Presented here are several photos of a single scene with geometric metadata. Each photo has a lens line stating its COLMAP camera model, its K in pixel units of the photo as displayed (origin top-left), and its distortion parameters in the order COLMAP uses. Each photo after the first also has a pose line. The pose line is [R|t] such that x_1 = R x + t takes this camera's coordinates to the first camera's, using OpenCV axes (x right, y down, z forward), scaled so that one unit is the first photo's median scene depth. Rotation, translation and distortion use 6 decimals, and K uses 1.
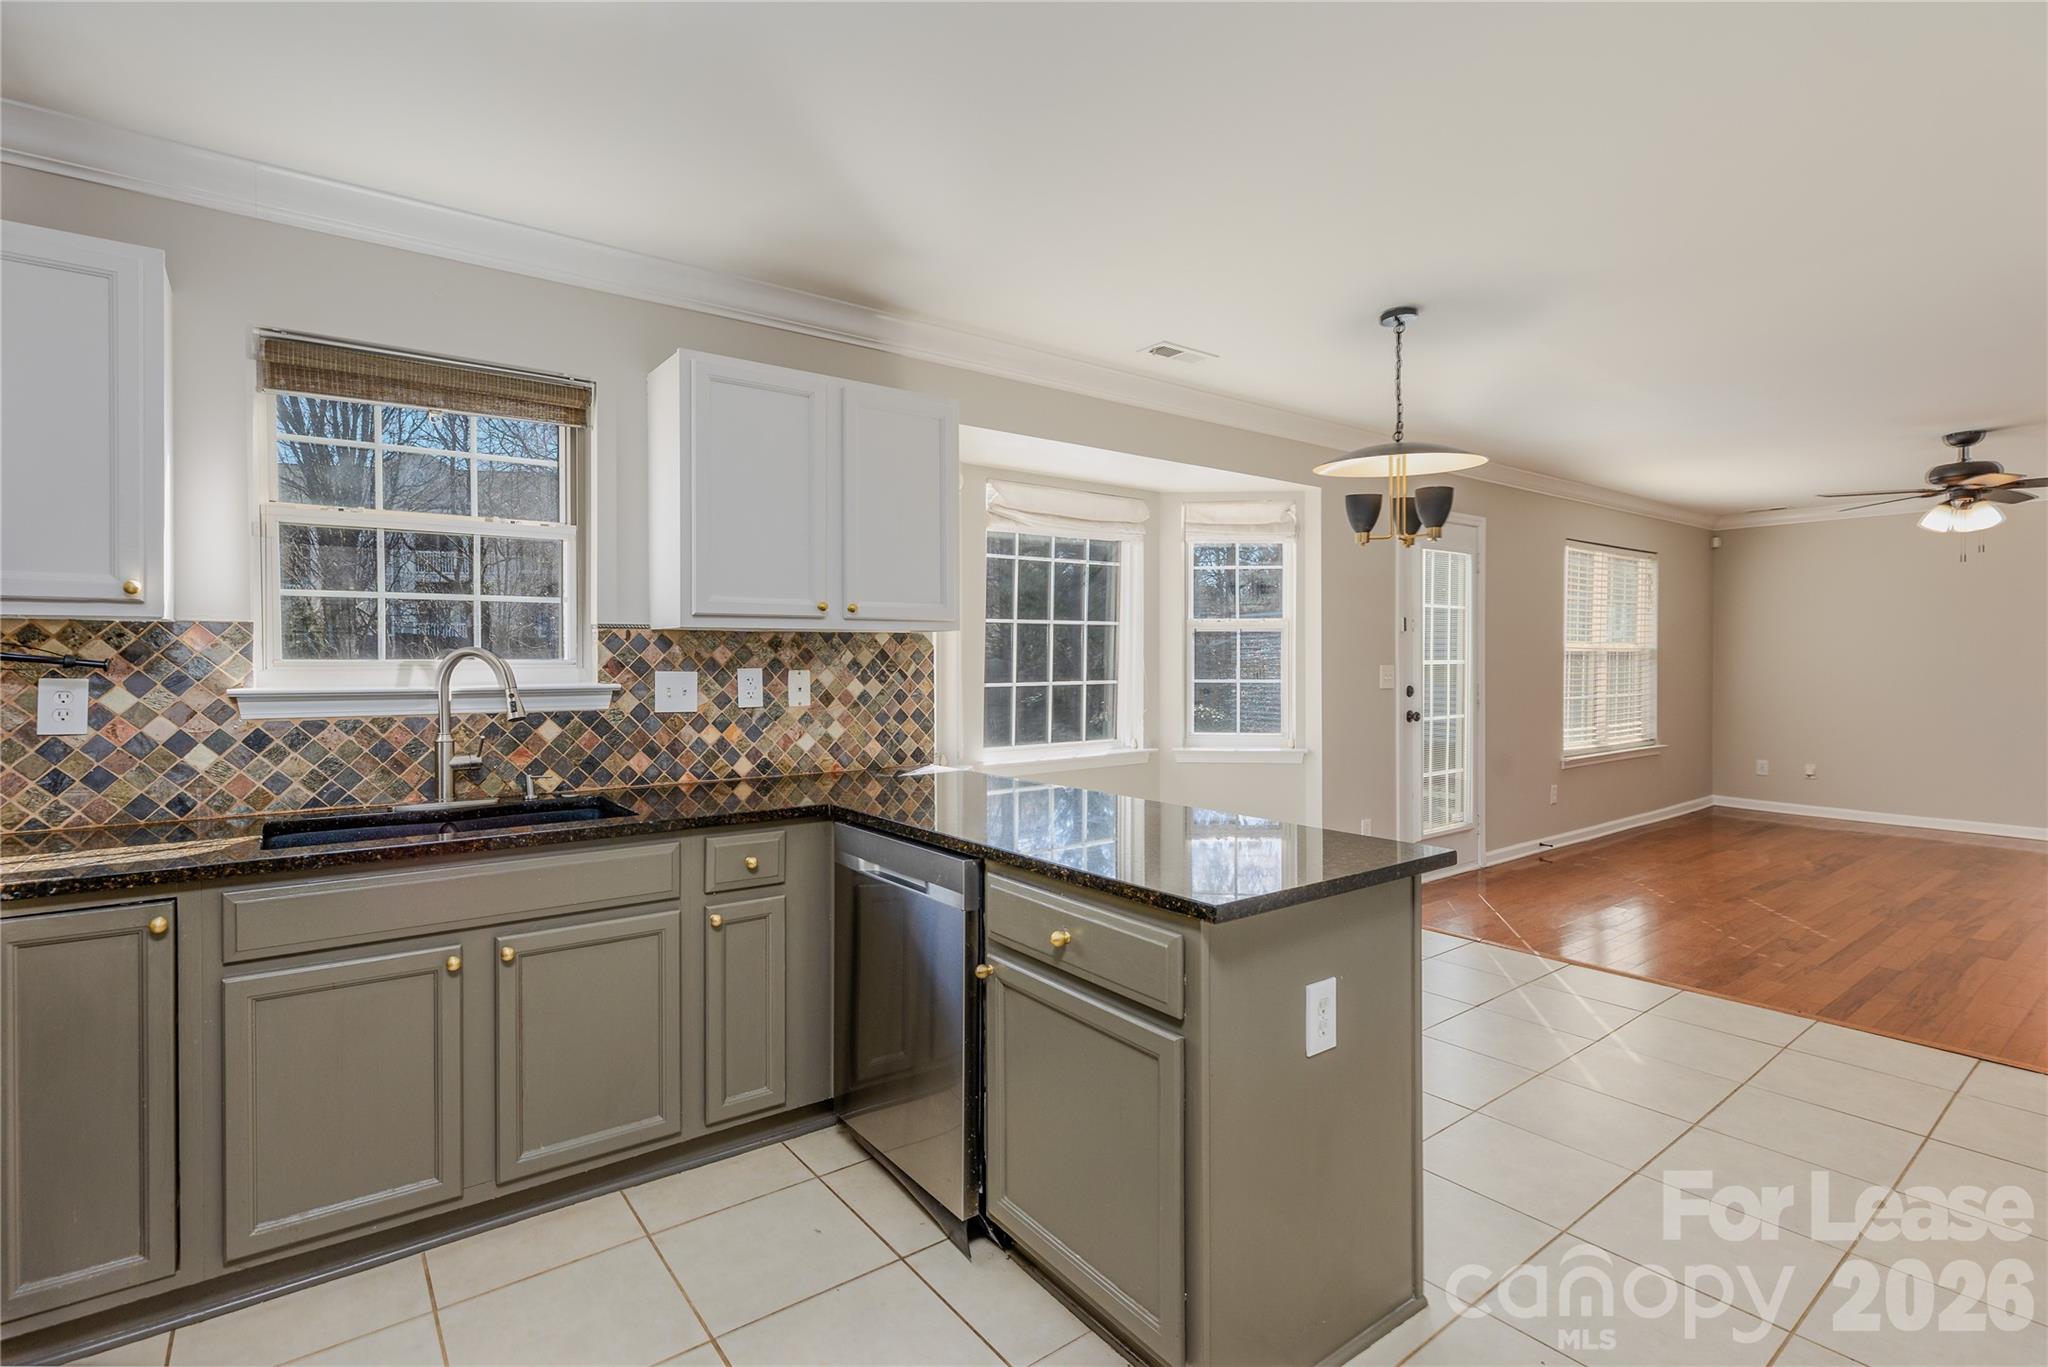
lens RADIAL K [[957.6, 0, 1010.1], [0, 957.6, 669.9], [0, 0, 1]] dist [-0.009235, 0.000434]
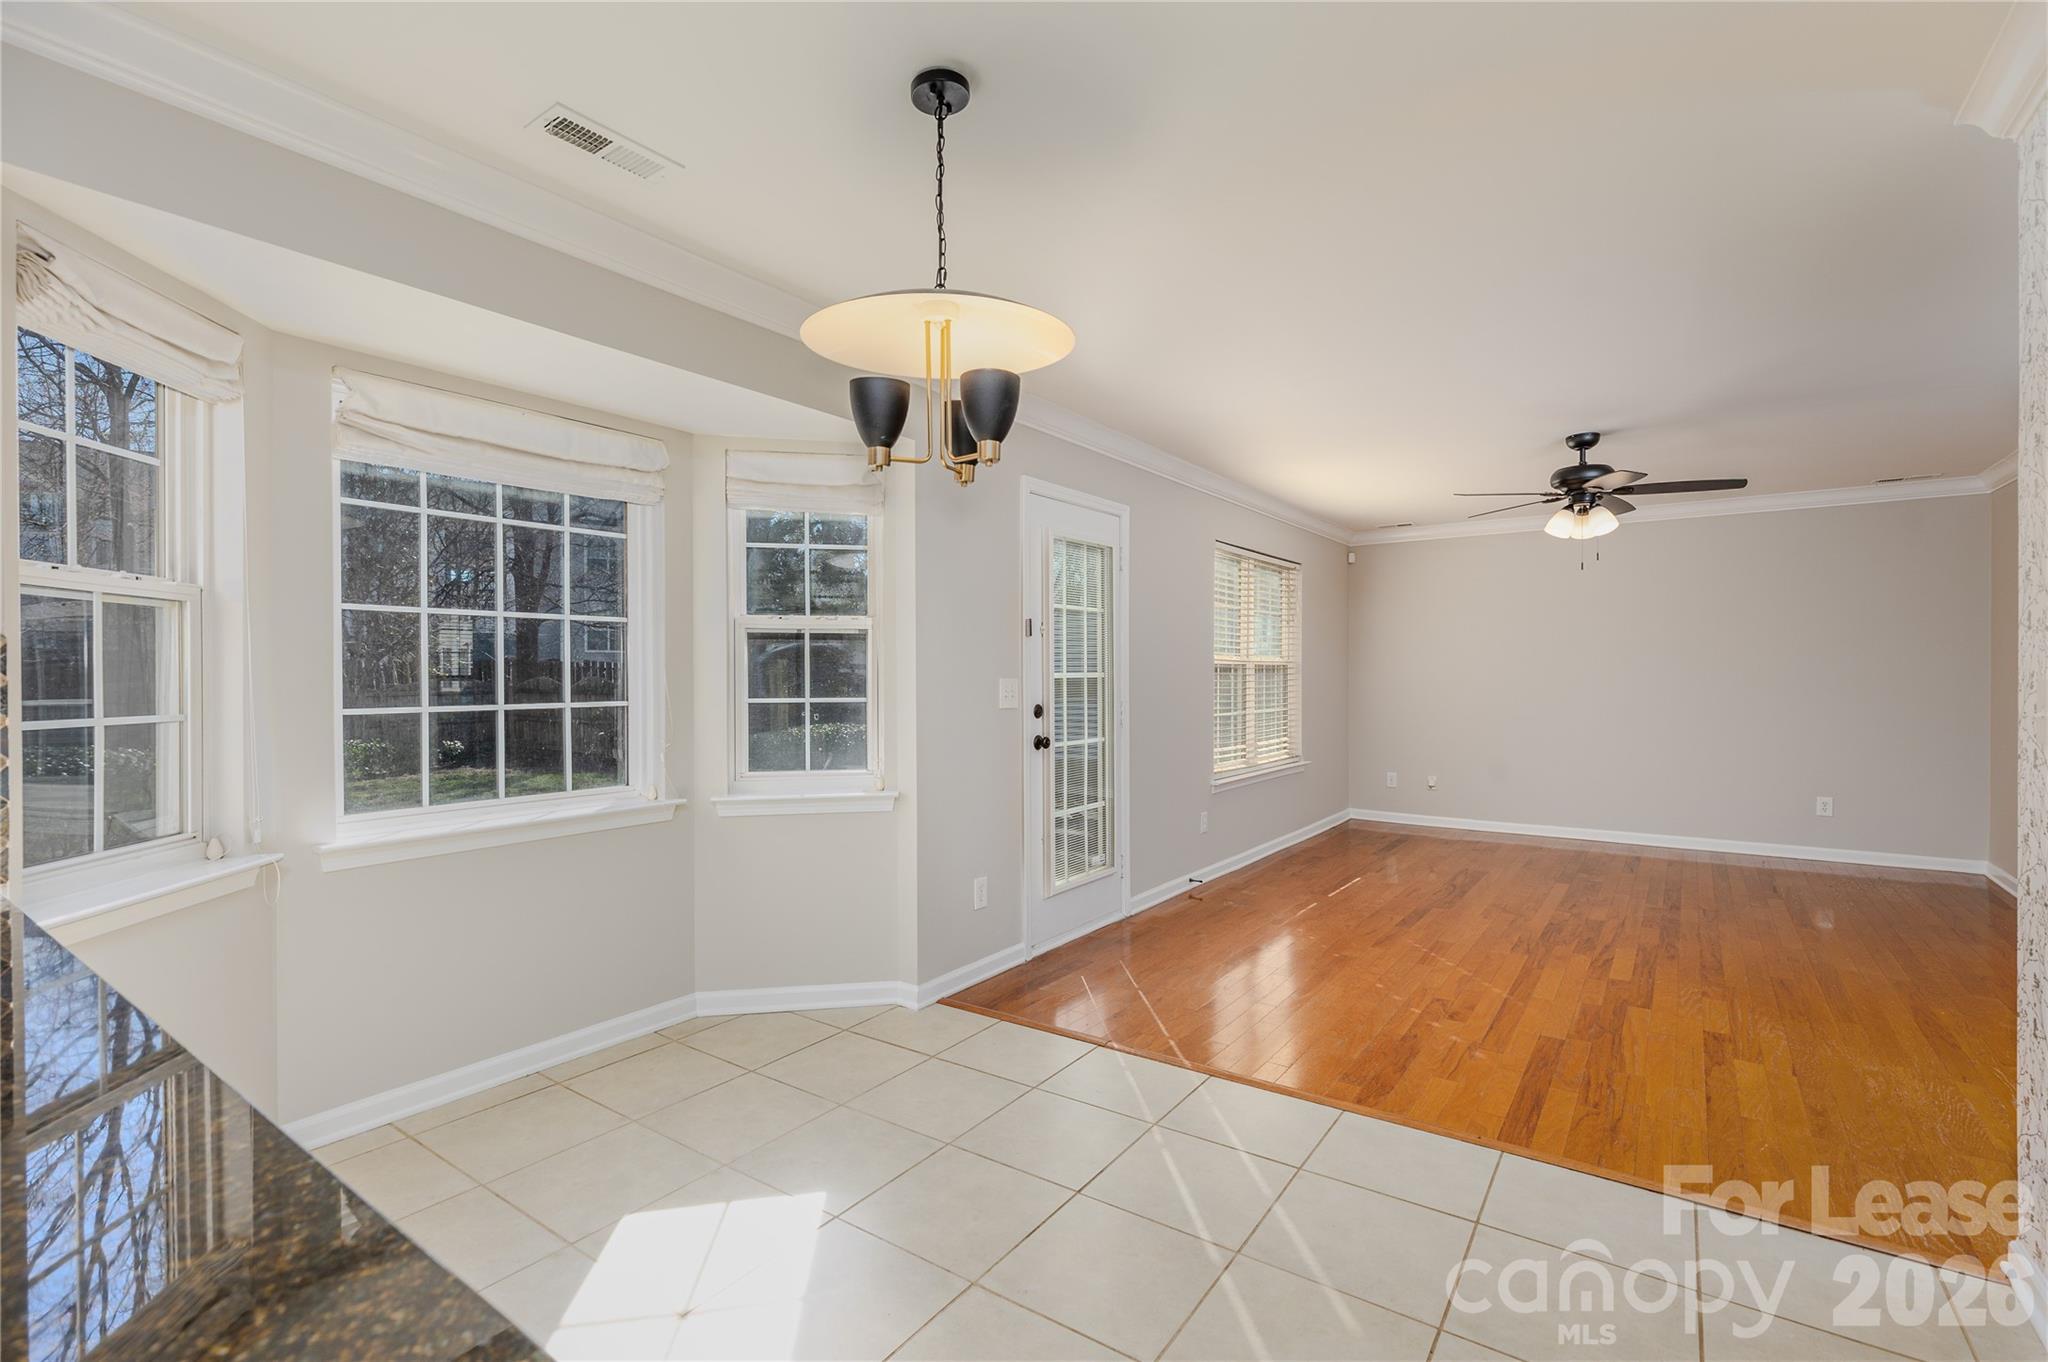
lens RADIAL K [[927.2, 0, 1019.9], [0, 927.2, 677.9], [0, 0, 1]] dist [0.004615, 0.000255]
pose [[0.953210, -0.001392, 0.302306, 0.216156], [0.003890, 0.999963, -0.007662, 0.000038], [-0.302284, 0.008479, 0.953180, 0.335411]]
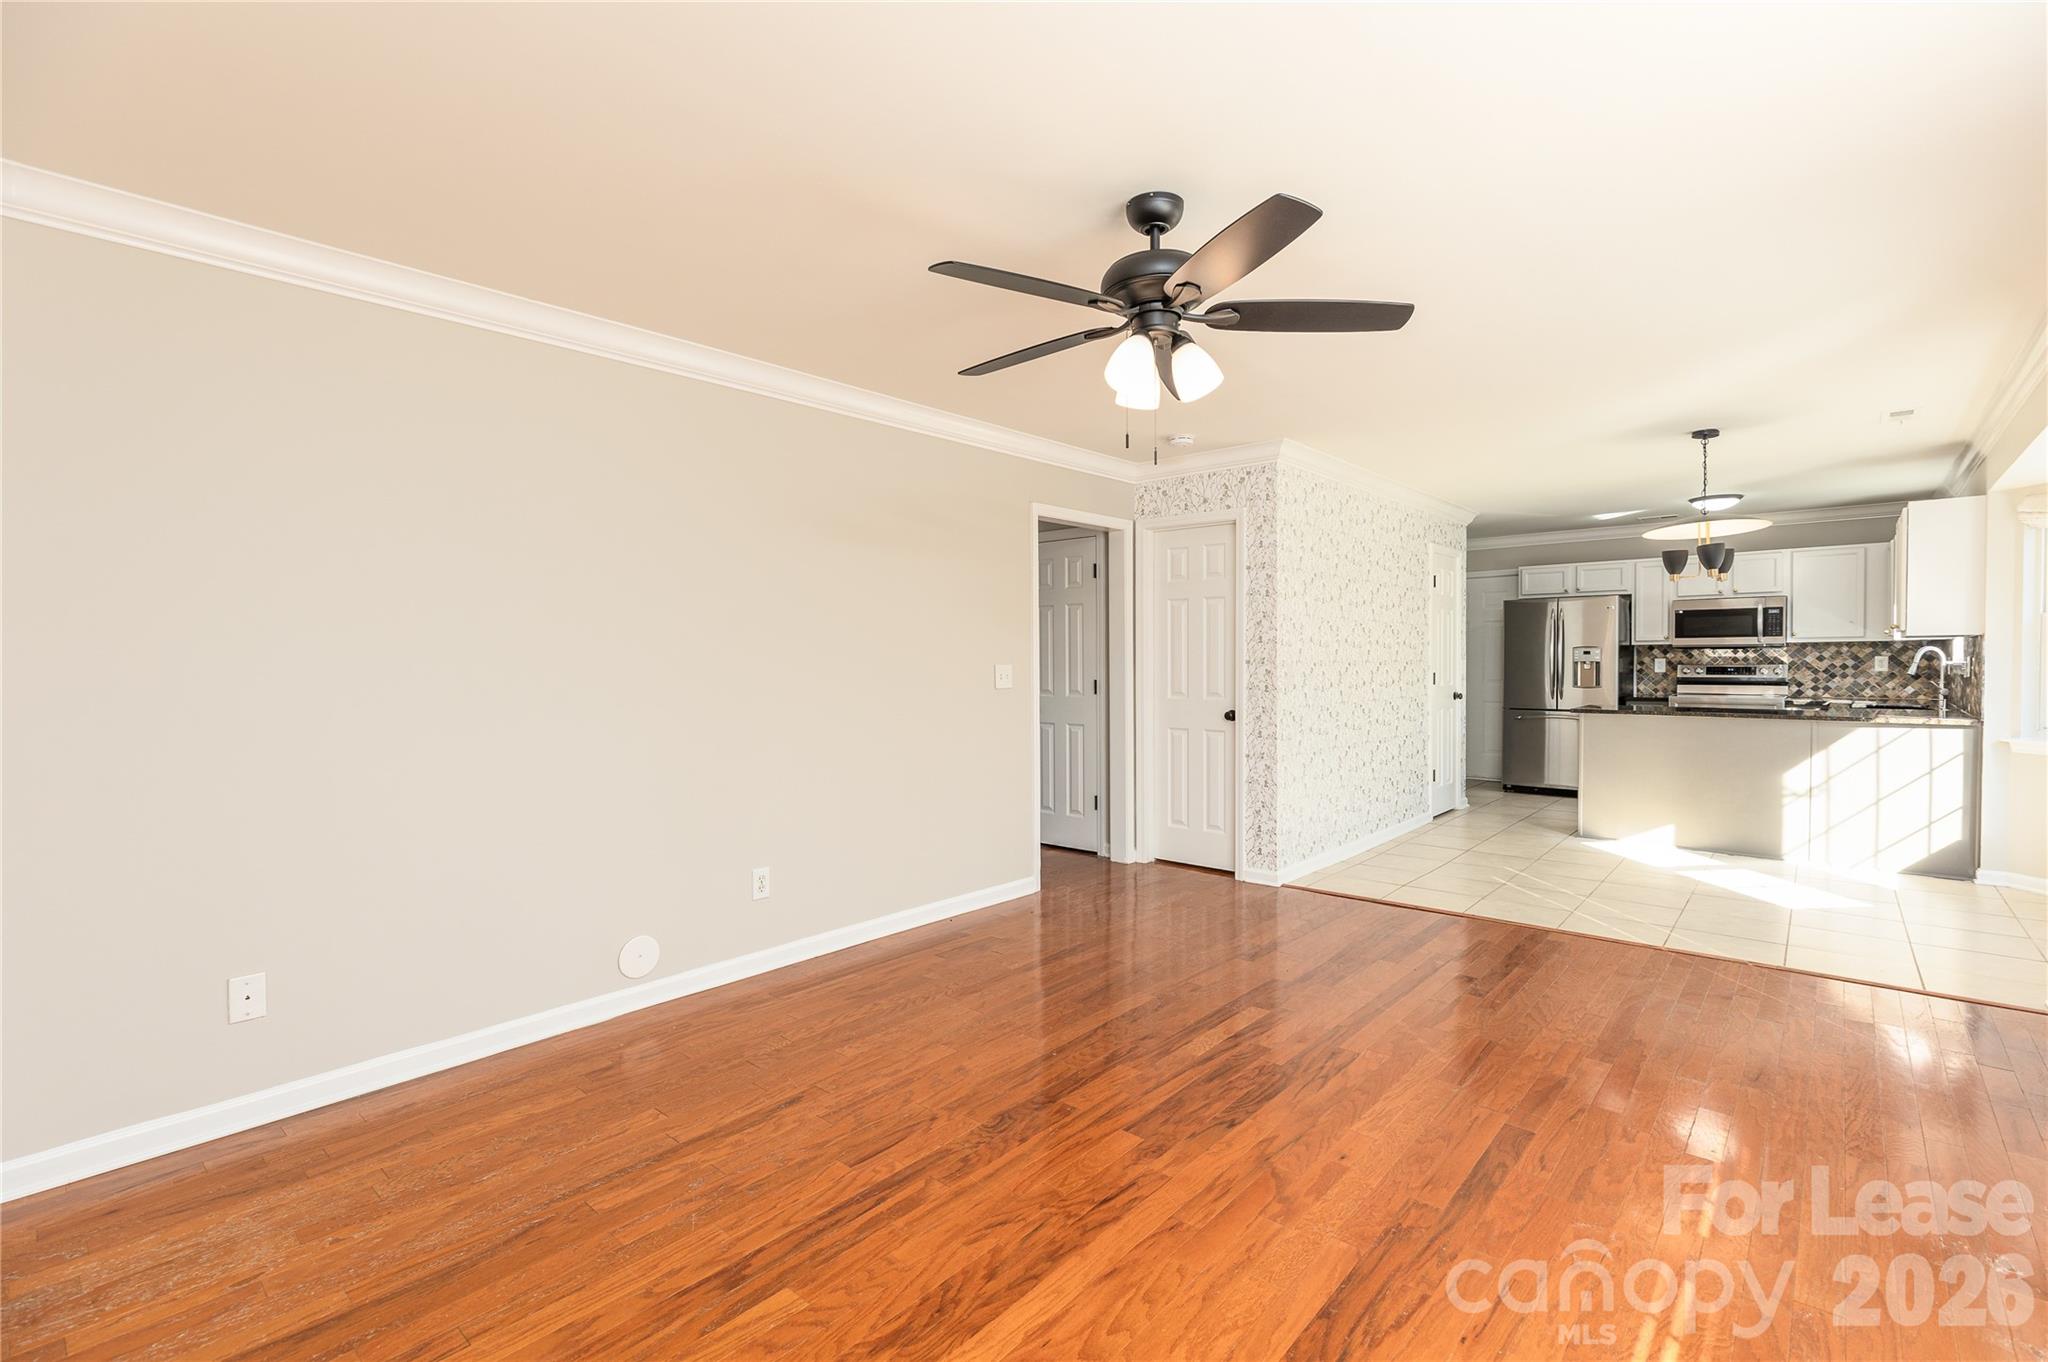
lens RADIAL K [[927.2, 0, 1019.9], [0, 927.2, 677.9], [0, 0, 1]] dist [0.004615, 0.000255]
pose [[-0.979071, 0.013809, -0.203052, 1.413940], [0.007344, 0.999443, 0.032560, -0.023933], [0.203388, 0.030387, -0.978627, 1.763610]]
